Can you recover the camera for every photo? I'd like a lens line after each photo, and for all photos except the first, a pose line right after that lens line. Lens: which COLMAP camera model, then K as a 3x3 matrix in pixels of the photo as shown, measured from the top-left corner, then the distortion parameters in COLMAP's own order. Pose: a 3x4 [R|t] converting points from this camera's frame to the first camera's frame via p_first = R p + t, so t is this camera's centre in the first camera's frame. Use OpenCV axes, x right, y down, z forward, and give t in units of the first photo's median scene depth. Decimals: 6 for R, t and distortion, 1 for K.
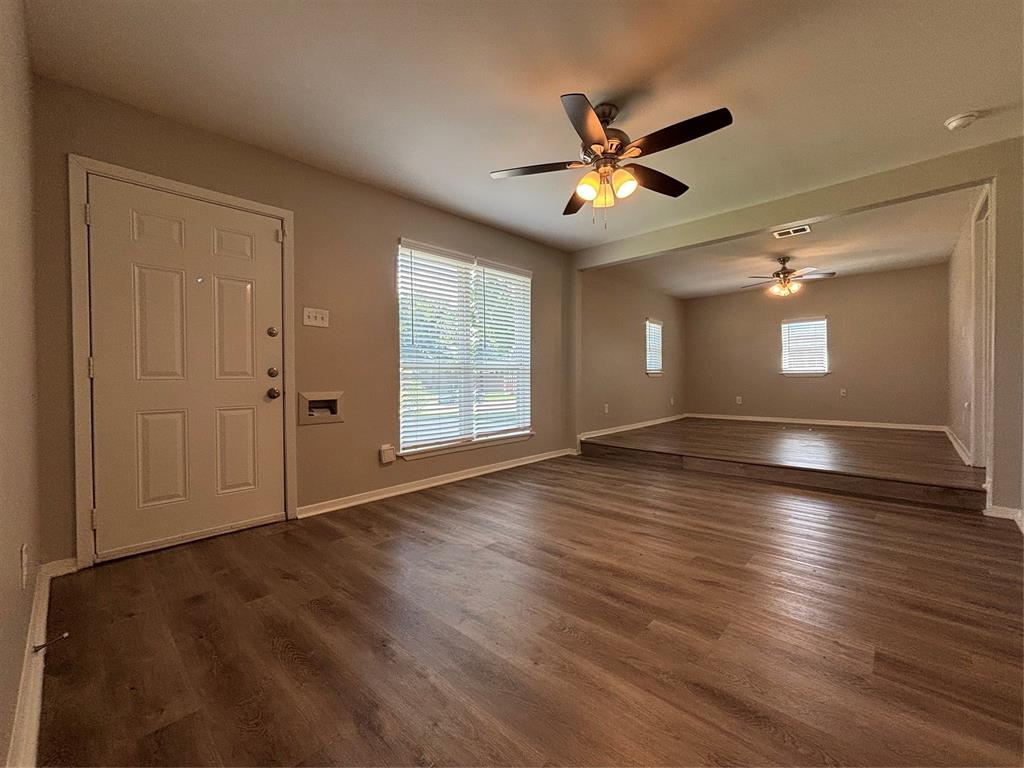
lens RADIAL K [[411.7, 0, 506.1], [0, 411.7, 385.3], [0, 0, 1]] dist [0.002675, -0.001542]
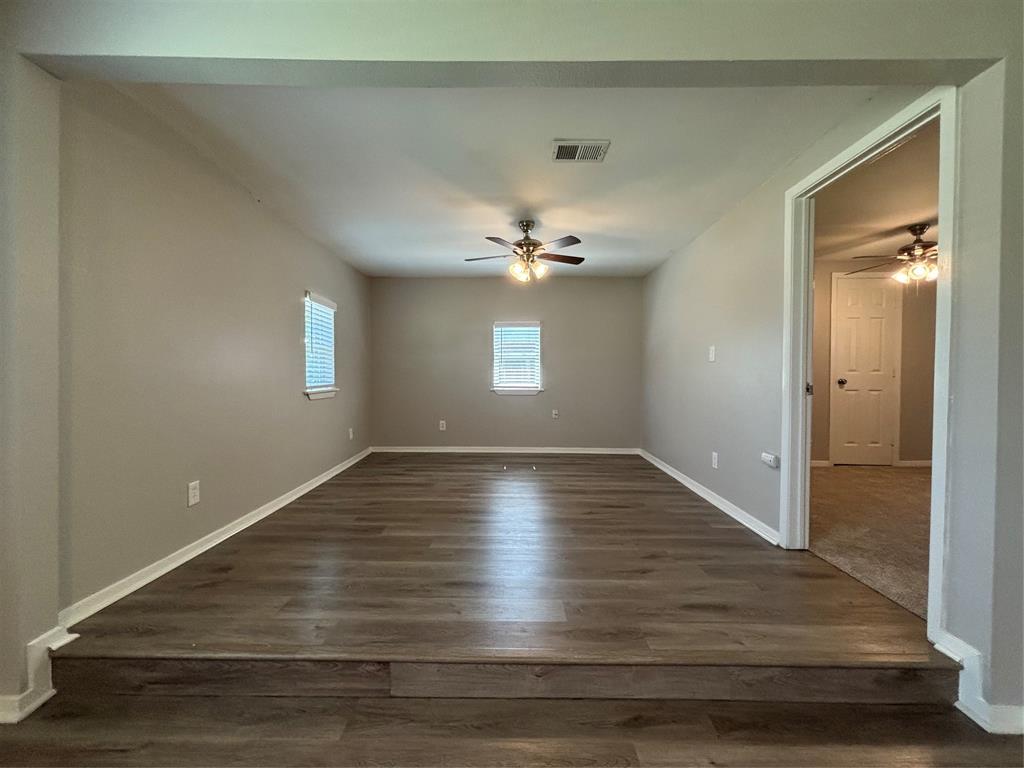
lens RADIAL K [[411.7, 0, 513.6], [0, 411.7, 381.9], [0, 0, 1]] dist [0.002675, -0.001542]
pose [[0.719902, 0.002116, 0.694073, 0.315091], [-0.001420, 0.999998, -0.001576, -0.085375], [-0.694075, 0.000149, 0.719903, 0.817906]]
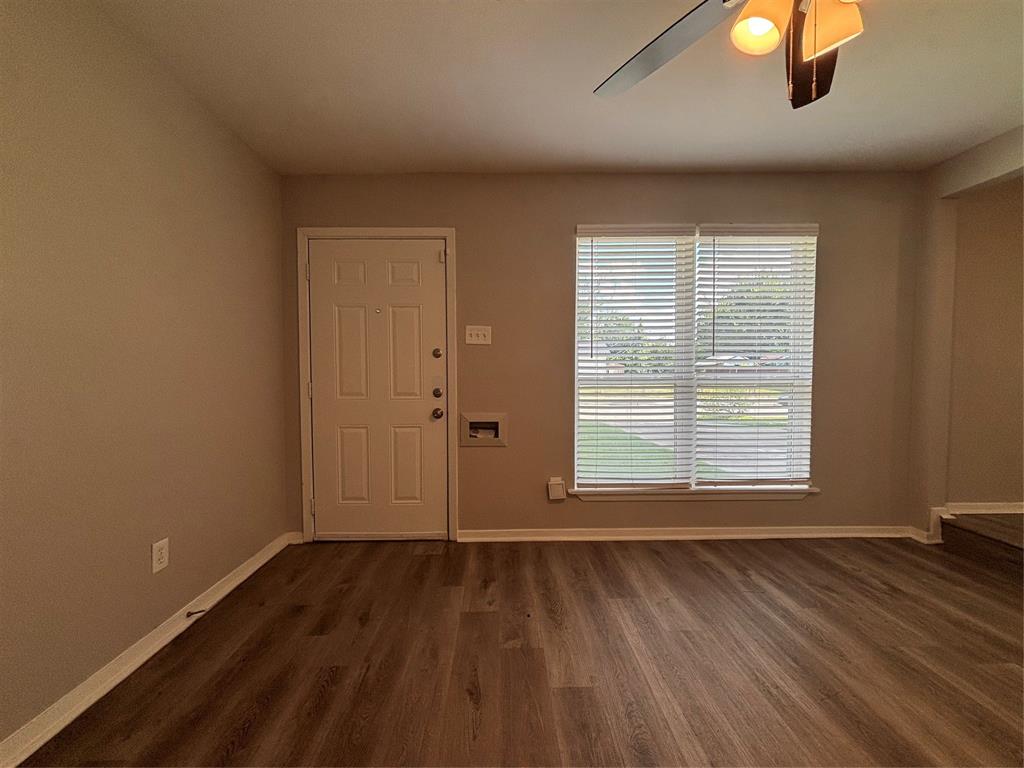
lens RADIAL K [[411.7, 0, 508.6], [0, 411.7, 381.3], [0, 0, 1]] dist [0.002675, -0.001542]
pose [[0.714091, 0.021845, -0.699712, 0.220852], [-0.014949, 0.999761, 0.015957, -0.064354], [0.699893, -0.000935, 0.714247, 0.328639]]
